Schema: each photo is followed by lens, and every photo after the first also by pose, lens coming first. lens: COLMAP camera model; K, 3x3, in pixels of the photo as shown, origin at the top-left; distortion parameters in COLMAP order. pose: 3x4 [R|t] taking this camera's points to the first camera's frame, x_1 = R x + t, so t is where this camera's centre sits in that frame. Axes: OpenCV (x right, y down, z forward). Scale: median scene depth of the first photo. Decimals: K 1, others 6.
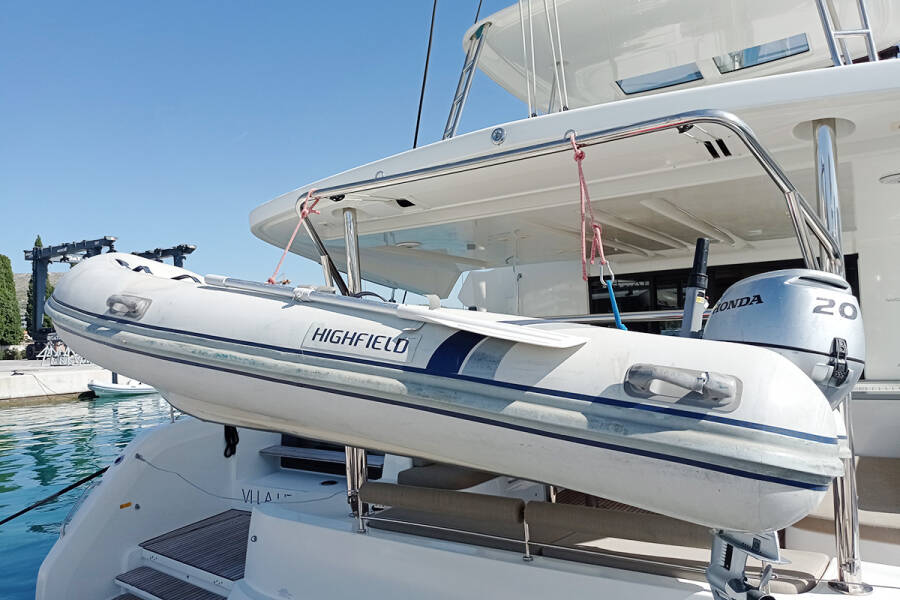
lens RADIAL K [[681.9, 0, 450.9], [0, 681.9, 301.9], [0, 0, 1]] dist [0.048449, -0.047954]
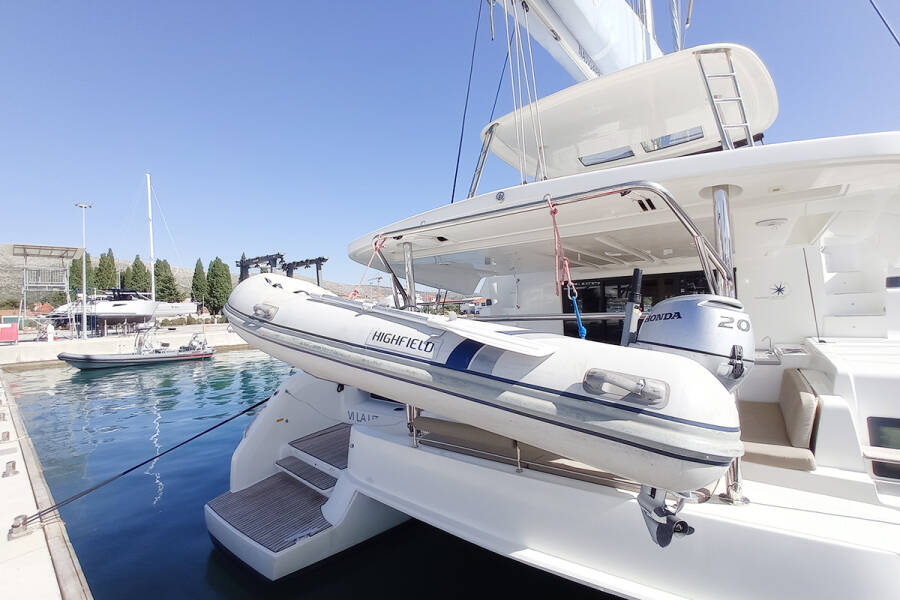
lens RADIAL K [[406.7, 0, 450.4], [0, 406.7, 297.0], [0, 0, 1]] dist [-0.029326, 0.006812]
pose [[0.997513, -0.001939, -0.070454, 0.024317], [0.003315, 0.999806, 0.019423, -0.042238], [0.070402, -0.019608, 0.997326, 0.093692]]
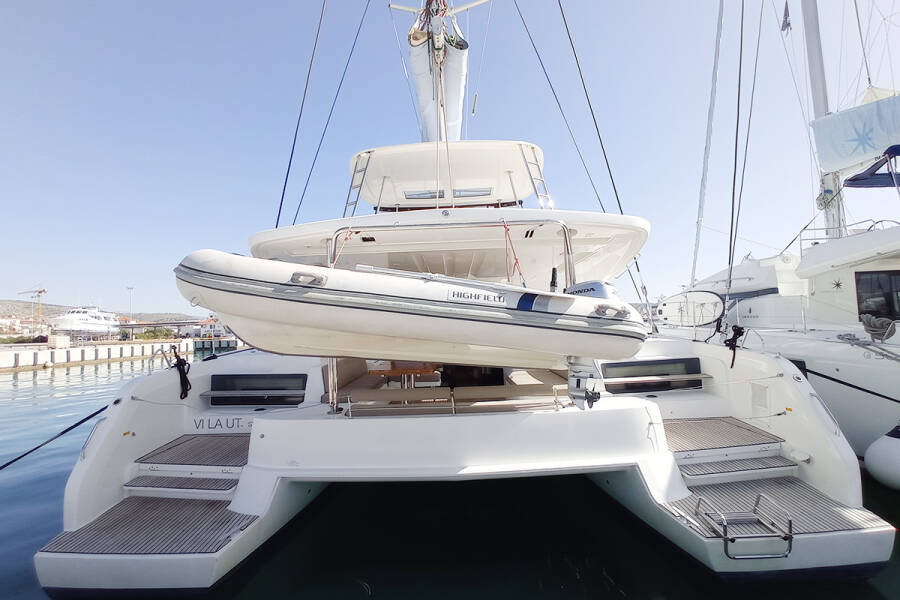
lens RADIAL K [[406.7, 0, 449.1], [0, 406.7, 299.3], [0, 0, 1]] dist [-0.029326, 0.006812]
pose [[0.830567, 0.042445, 0.555299, -0.709772], [-0.020169, 0.998730, -0.046172, 0.093925], [-0.556554, 0.027150, 0.830368, -0.048035]]
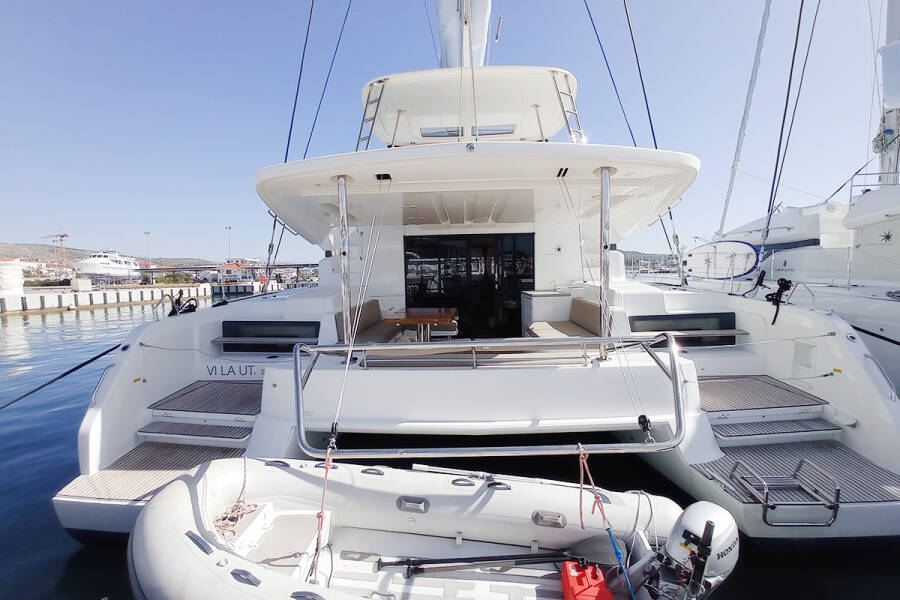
lens RADIAL K [[406.7, 0, 446.5], [0, 406.7, 293.7], [0, 0, 1]] dist [-0.029326, 0.006812]
pose [[0.850457, -0.007161, 0.525996, -0.669124], [-0.033821, 0.997094, 0.068259, 0.100088], [-0.524956, -0.075842, 0.847743, 0.072723]]
